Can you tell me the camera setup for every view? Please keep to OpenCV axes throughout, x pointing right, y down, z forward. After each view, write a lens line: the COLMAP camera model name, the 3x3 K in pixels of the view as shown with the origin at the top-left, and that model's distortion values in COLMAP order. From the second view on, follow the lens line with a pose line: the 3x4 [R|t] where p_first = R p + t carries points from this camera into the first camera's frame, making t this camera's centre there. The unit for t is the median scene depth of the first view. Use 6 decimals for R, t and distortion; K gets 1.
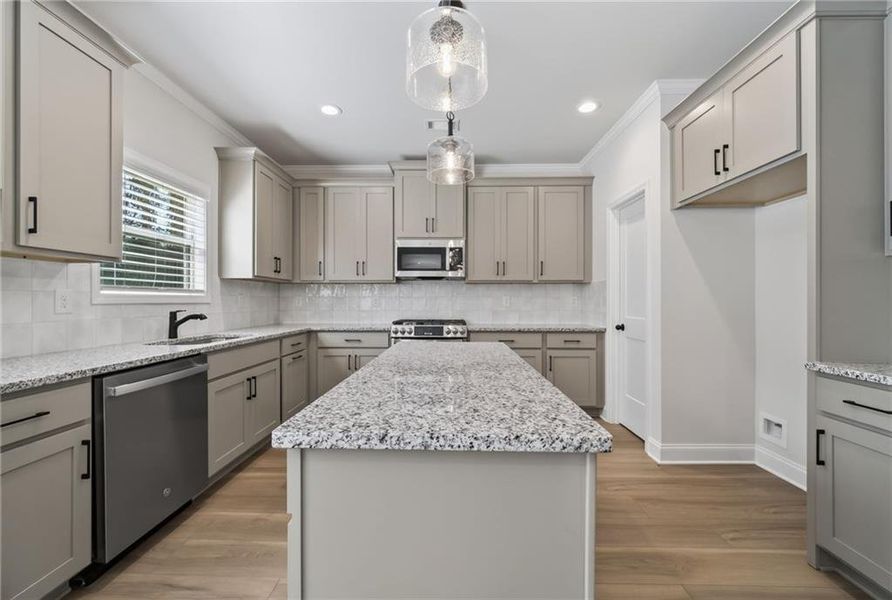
lens RADIAL K [[351.6, 0, 441.8], [0, 351.6, 303.1], [0, 0, 1]] dist [-0.003168, 0.000102]
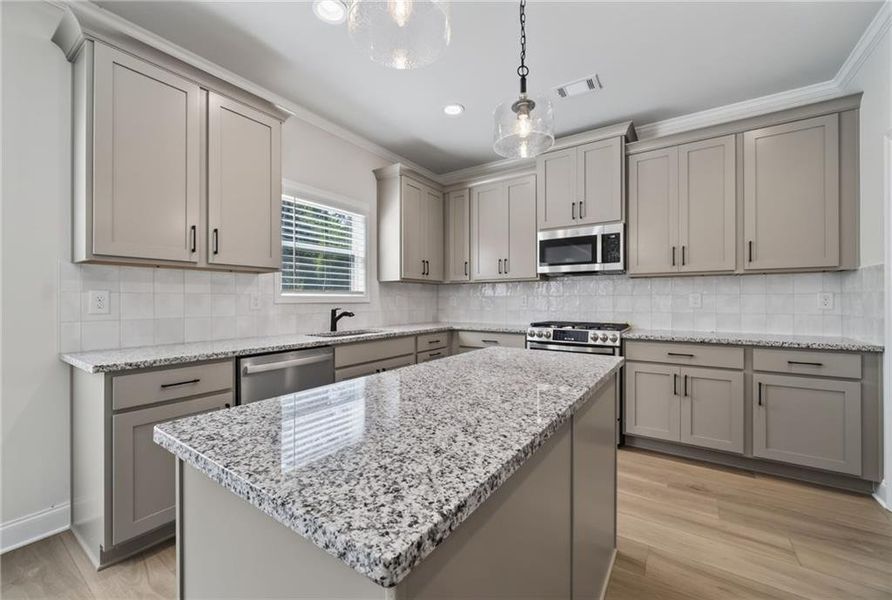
lens RADIAL K [[351.6, 0, 449.5], [0, 351.6, 301.7], [0, 0, 1]] dist [-0.003168, 0.000102]
pose [[0.839619, -0.000248, -0.543176, 0.180505], [-0.000658, 0.999999, -0.001473, -0.001052], [0.543175, 0.001594, 0.839618, 0.129572]]
